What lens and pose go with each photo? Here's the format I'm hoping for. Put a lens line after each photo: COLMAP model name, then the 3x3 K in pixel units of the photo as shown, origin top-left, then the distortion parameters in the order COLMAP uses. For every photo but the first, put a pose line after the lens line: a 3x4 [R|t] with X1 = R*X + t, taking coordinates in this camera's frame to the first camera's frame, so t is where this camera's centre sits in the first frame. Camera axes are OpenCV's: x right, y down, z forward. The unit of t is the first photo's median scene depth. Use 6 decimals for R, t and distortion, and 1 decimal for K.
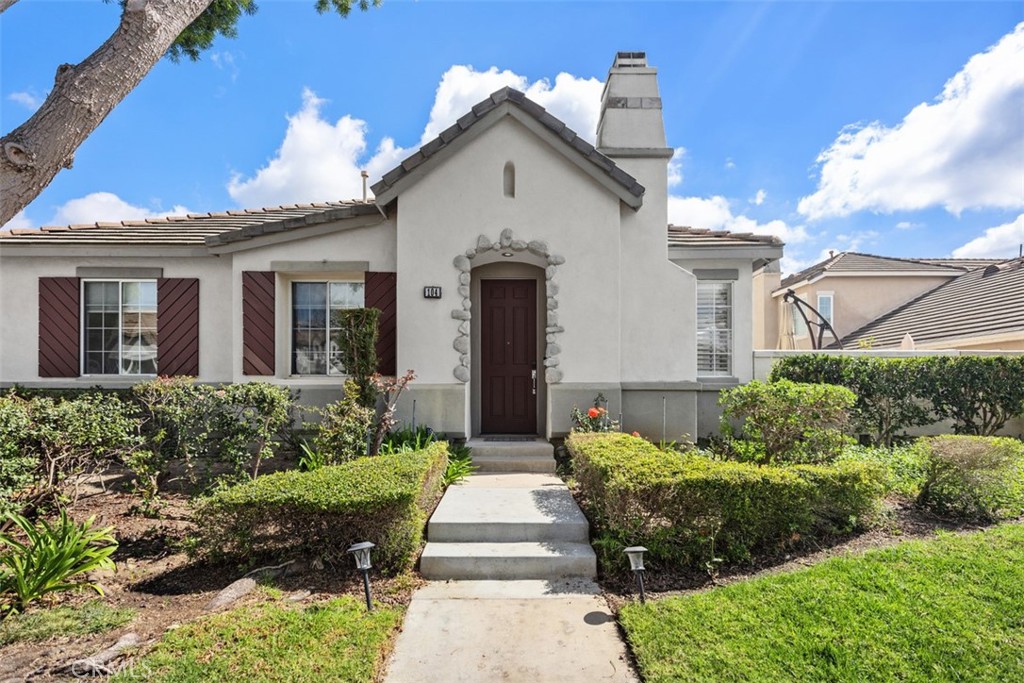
lens RADIAL K [[467.6, 0, 513.0], [0, 467.6, 392.3], [0, 0, 1]] dist [0.005324, 0.000795]
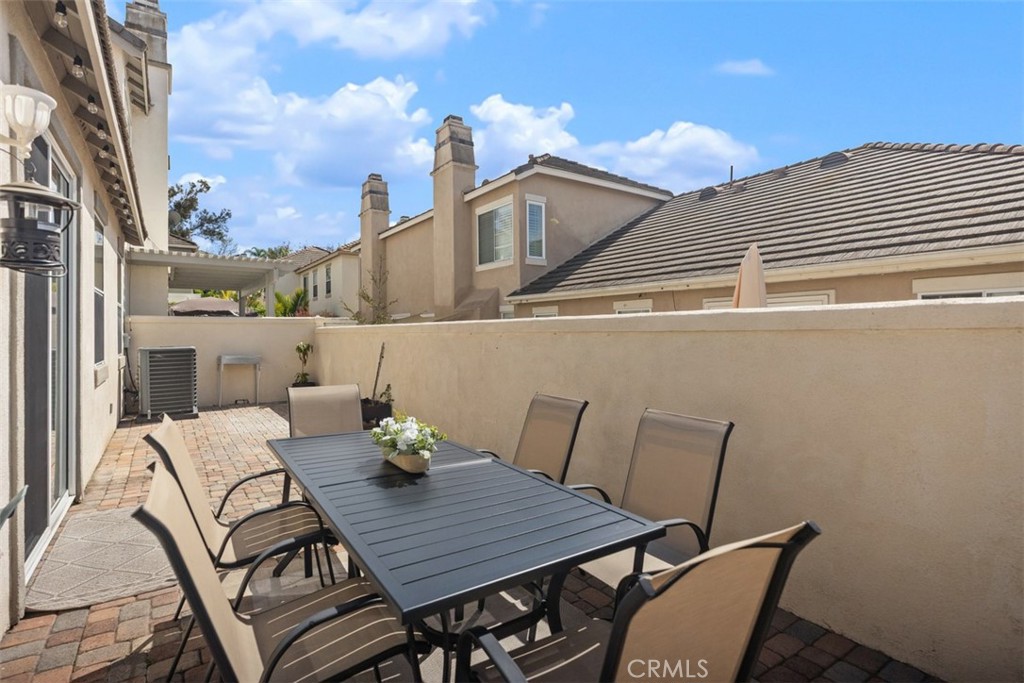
lens RADIAL K [[502.6, 0, 505.9], [0, 502.6, 338.1], [0, 0, 1]] dist [-0.005665, 0.000091]
pose [[0.826411, -0.014446, 0.562883, 0.622269], [0.003471, 0.999783, 0.020563, -0.081188], [-0.563057, -0.015040, 0.826281, 1.177486]]
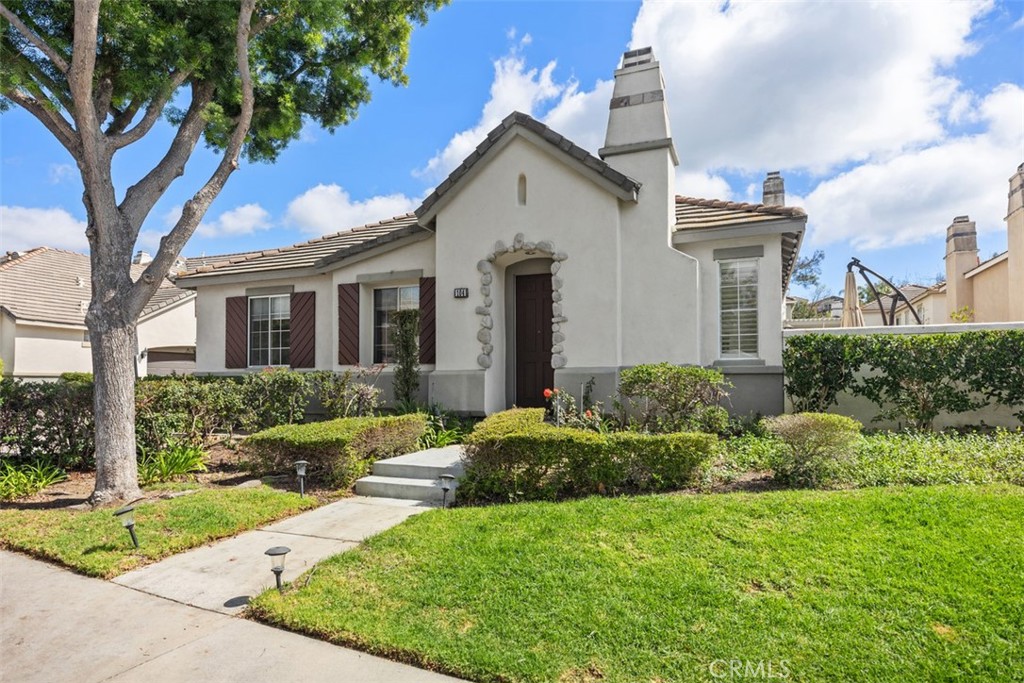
lens RADIAL K [[570.8, 0, 524.4], [0, 570.8, 370.5], [0, 0, 1]] dist [0.008575, 0.001121]
pose [[0.926317, -0.011347, -0.376574, 0.494358], [0.004949, 0.999827, -0.017951, 0.009482], [0.376712, 0.014764, 0.926213, -0.265204]]
